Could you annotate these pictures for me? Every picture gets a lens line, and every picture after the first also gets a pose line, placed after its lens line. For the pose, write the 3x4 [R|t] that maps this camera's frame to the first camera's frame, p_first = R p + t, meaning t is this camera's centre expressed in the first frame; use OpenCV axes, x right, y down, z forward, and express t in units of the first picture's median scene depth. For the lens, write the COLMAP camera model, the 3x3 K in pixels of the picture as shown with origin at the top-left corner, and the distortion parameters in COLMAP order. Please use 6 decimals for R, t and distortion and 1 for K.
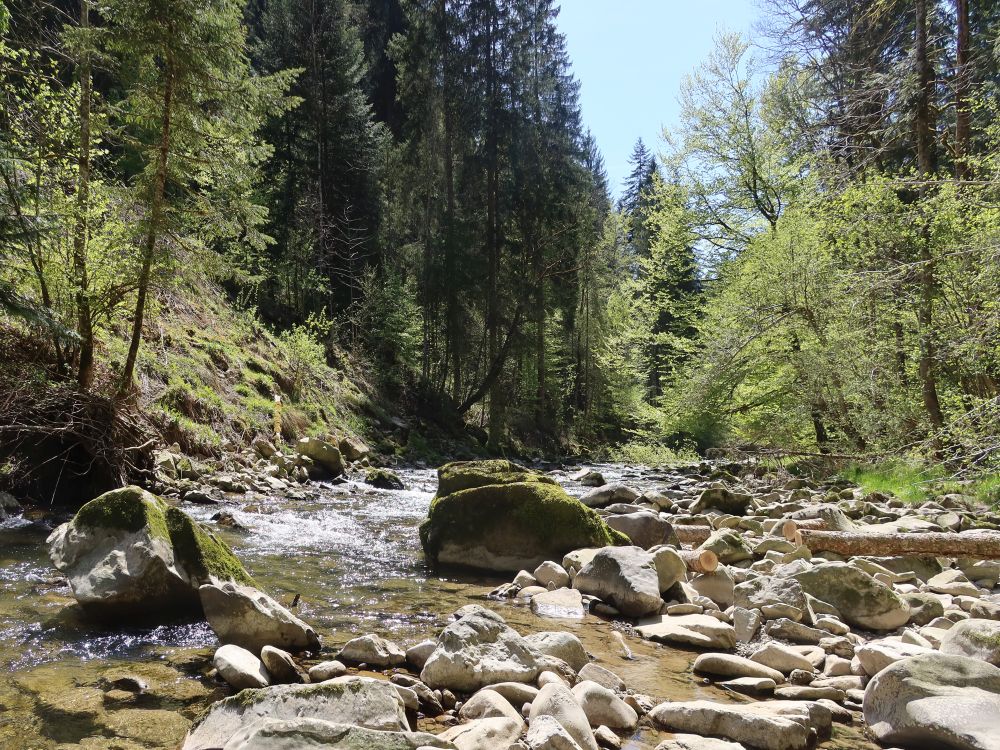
lens RADIAL K [[652.0, 0, 500.0], [0, 652.0, 375.0], [0, 0, 1]] dist [0.033510, -0.000063]
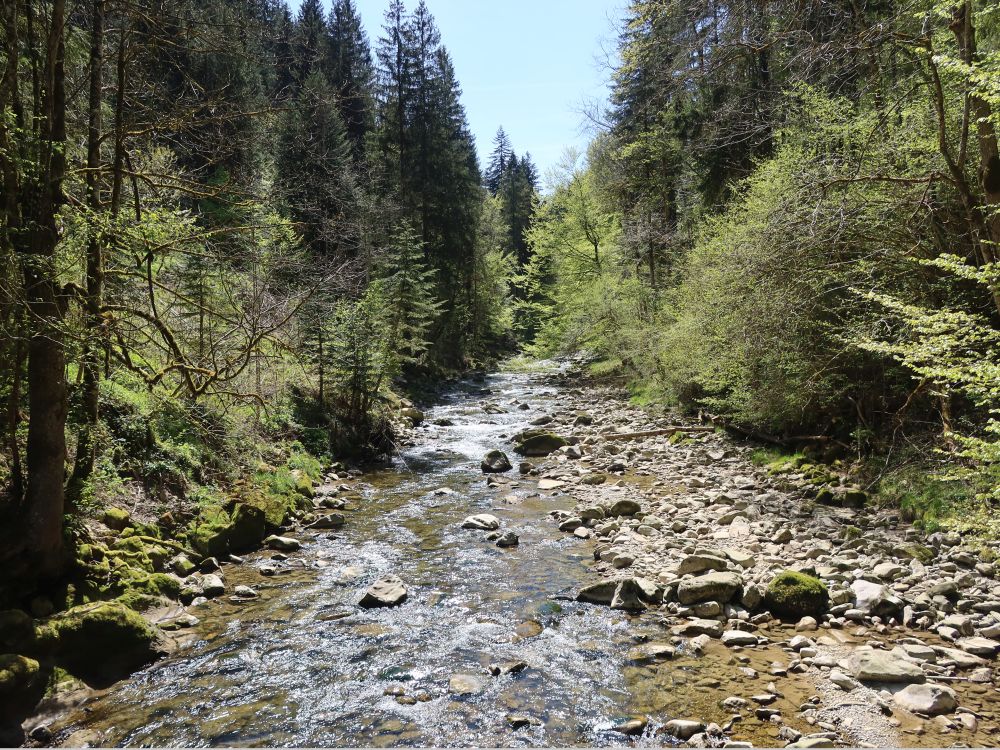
lens RADIAL K [[652.0, 0, 500.0], [0, 652.0, 375.0], [0, 0, 1]] dist [0.033510, -0.000063]
pose [[0.966961, -0.092355, 0.237607, -0.276489], [0.044358, 0.978805, 0.199933, -0.240263], [-0.251036, -0.182788, 0.950563, -0.655527]]
